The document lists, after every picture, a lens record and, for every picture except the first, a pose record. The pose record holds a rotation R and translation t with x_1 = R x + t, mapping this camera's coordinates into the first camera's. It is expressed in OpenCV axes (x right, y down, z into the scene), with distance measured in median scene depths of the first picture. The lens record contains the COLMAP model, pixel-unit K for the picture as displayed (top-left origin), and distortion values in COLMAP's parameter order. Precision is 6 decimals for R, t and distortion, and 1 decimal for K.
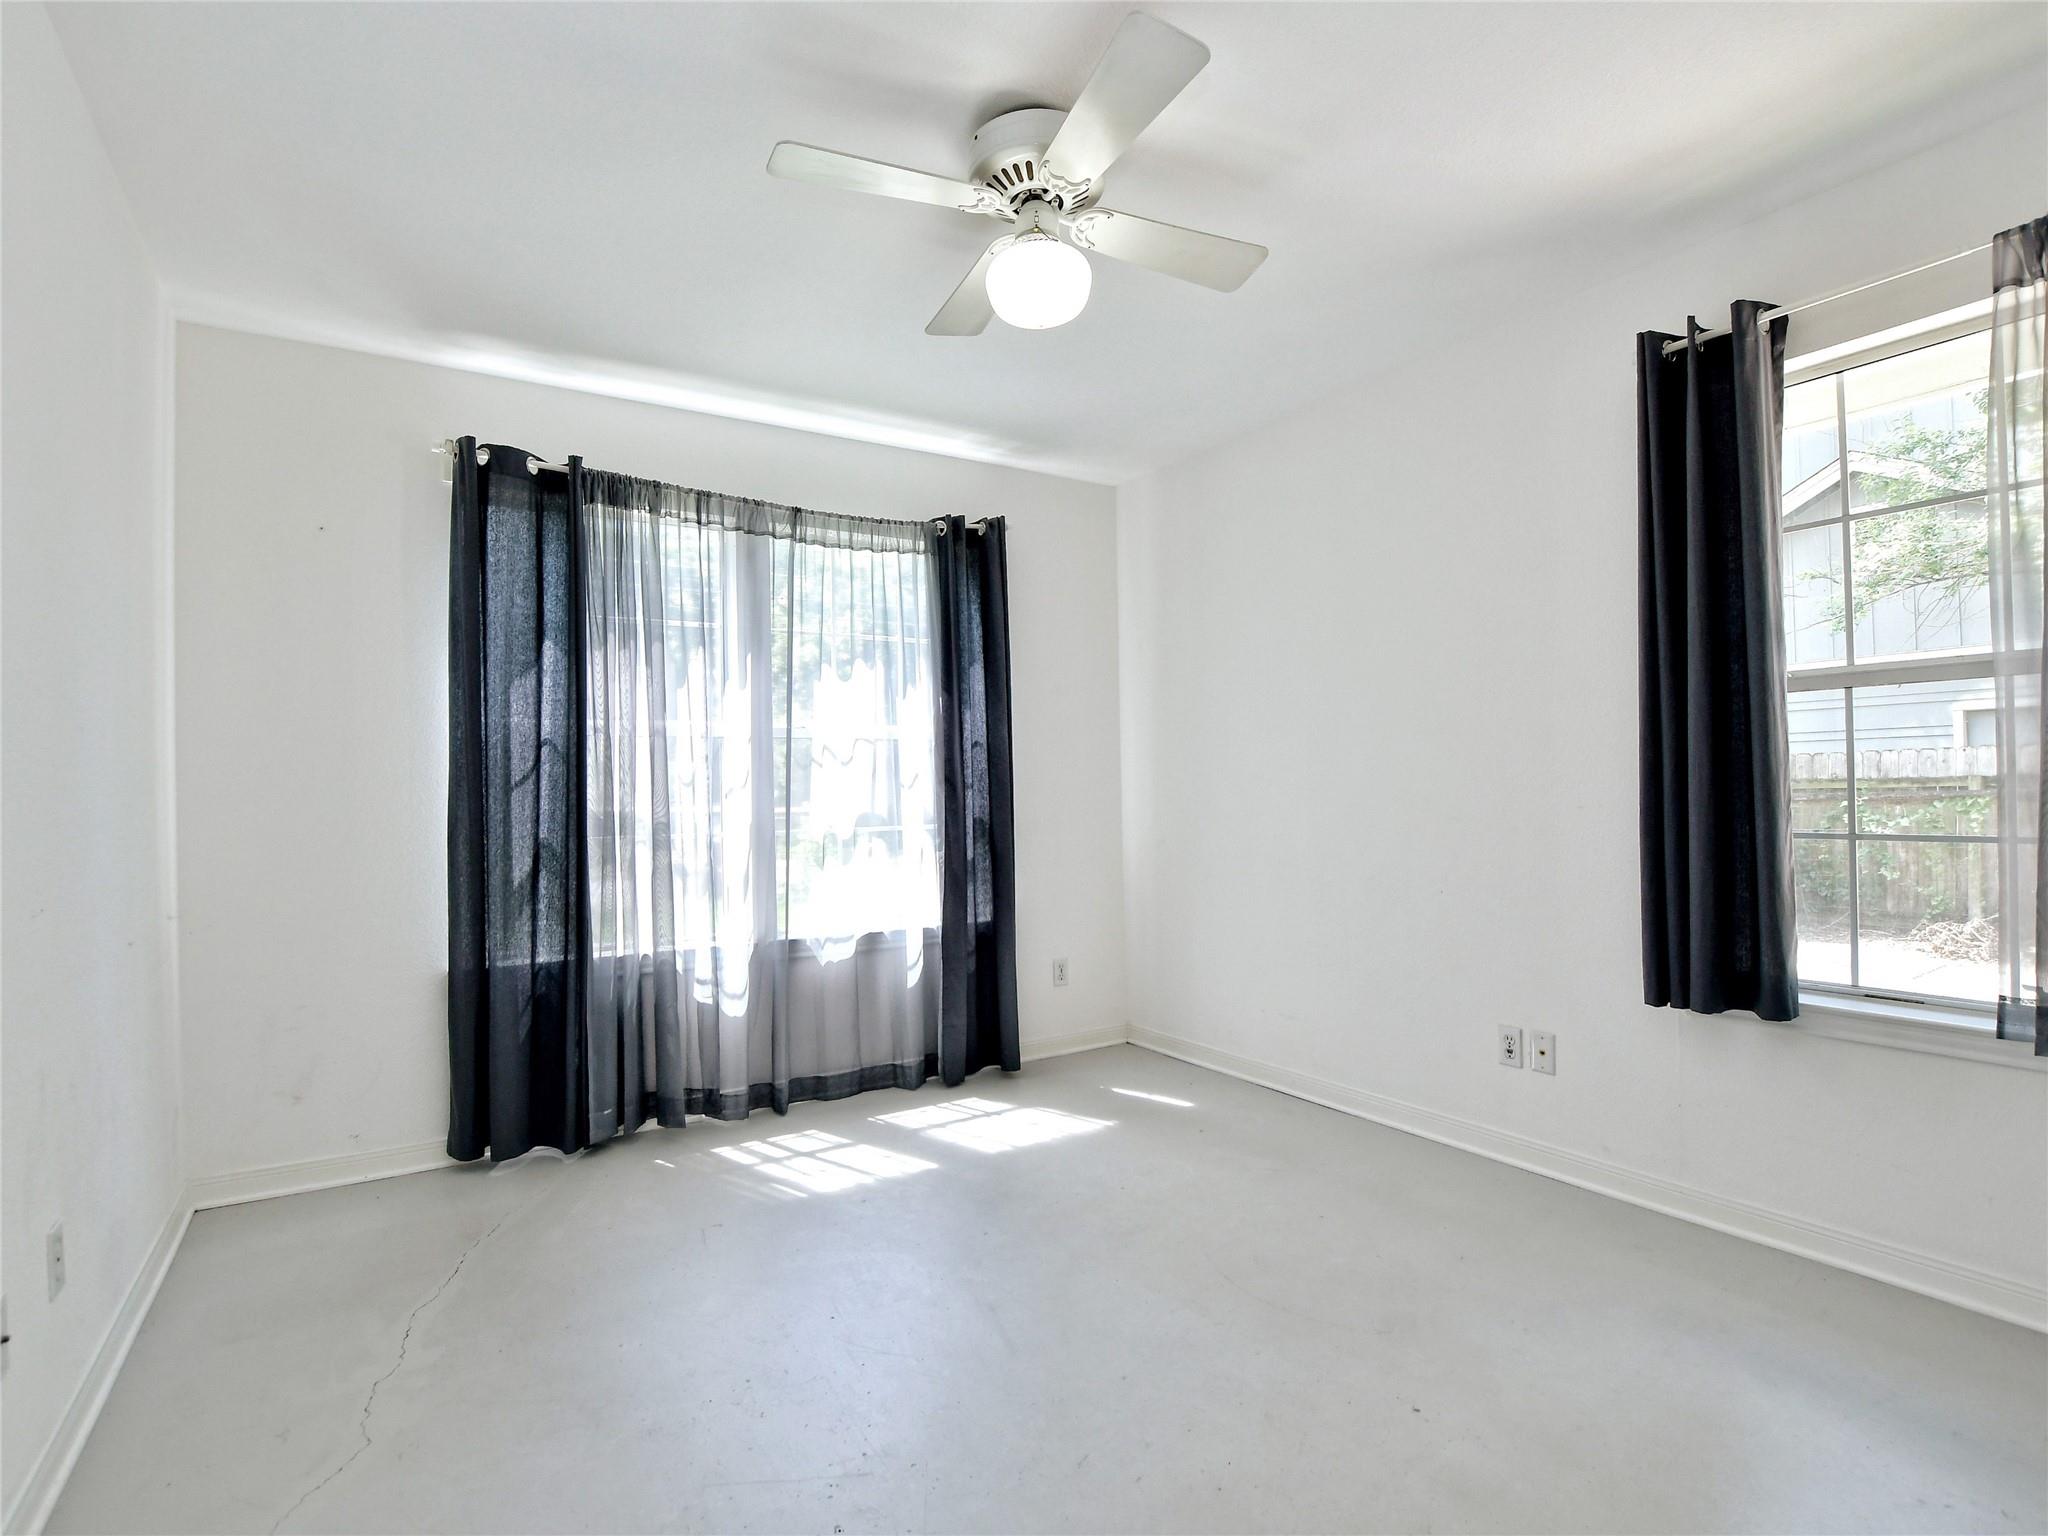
lens RADIAL K [[1084.3, 0, 1024.0], [0, 1084.3, 768.0], [0, 0, 1]] dist [-0.030738, -0.000378]
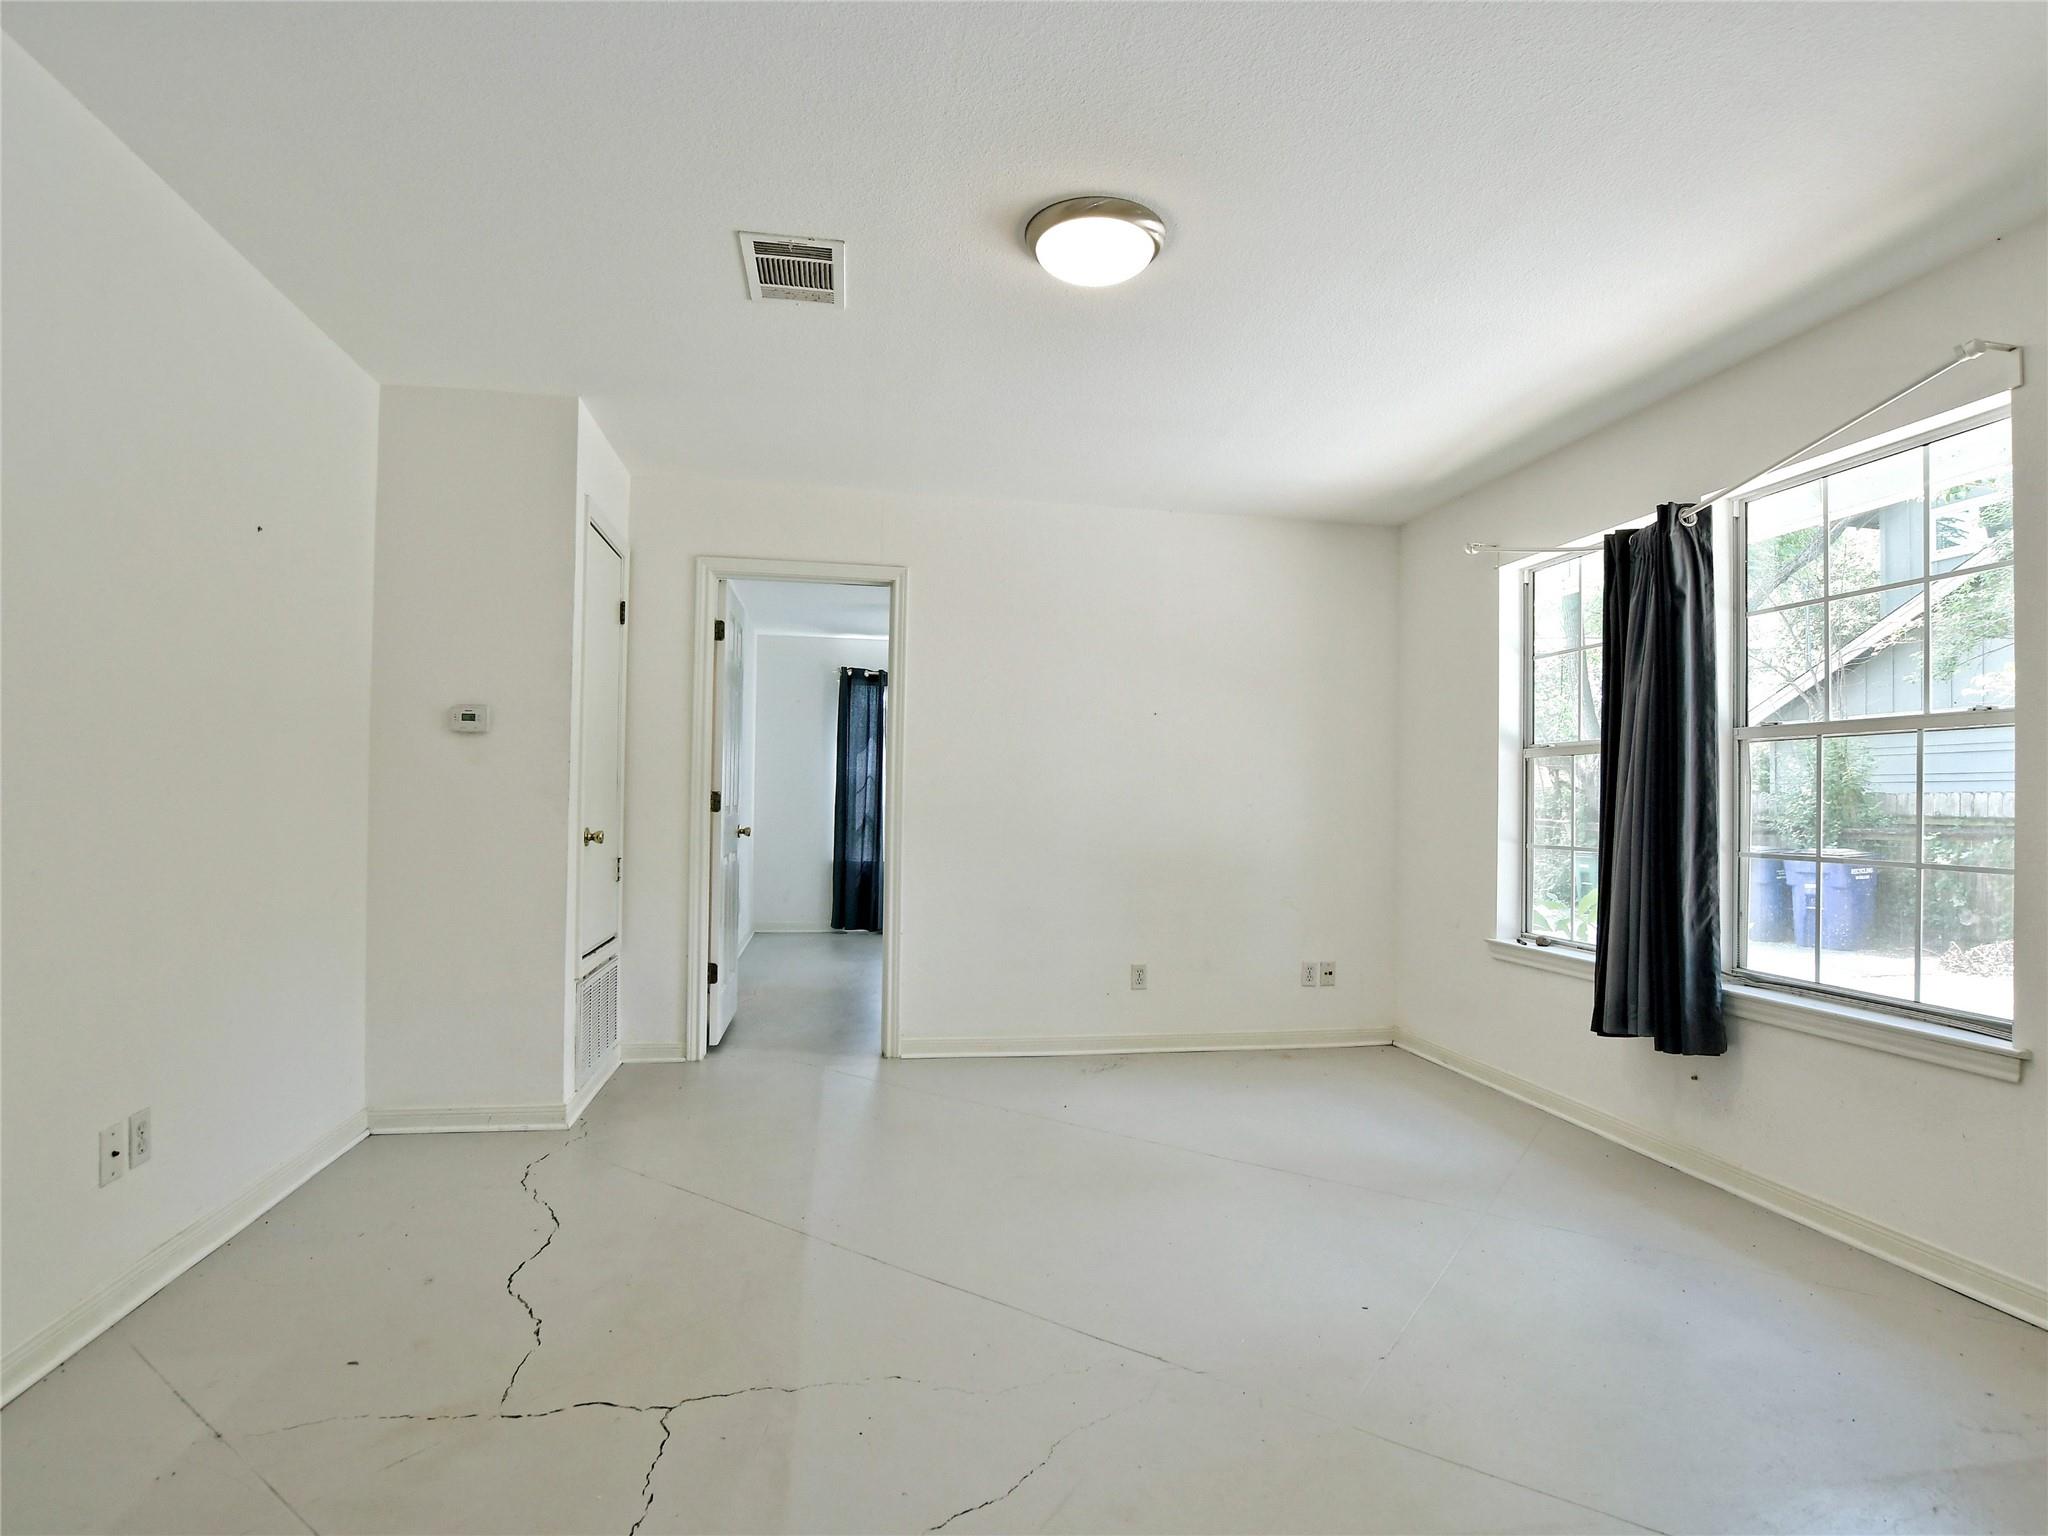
lens RADIAL K [[972.6, 0, 1024.0], [0, 972.6, 768.0], [0, 0, 1]] dist [0.000095, 0.000037]
pose [[0.962022, 0.025539, -0.271776, 0.561113], [-0.027601, 0.999612, -0.003765, -0.047621], [0.271575, 0.011123, 0.962353, -1.173970]]
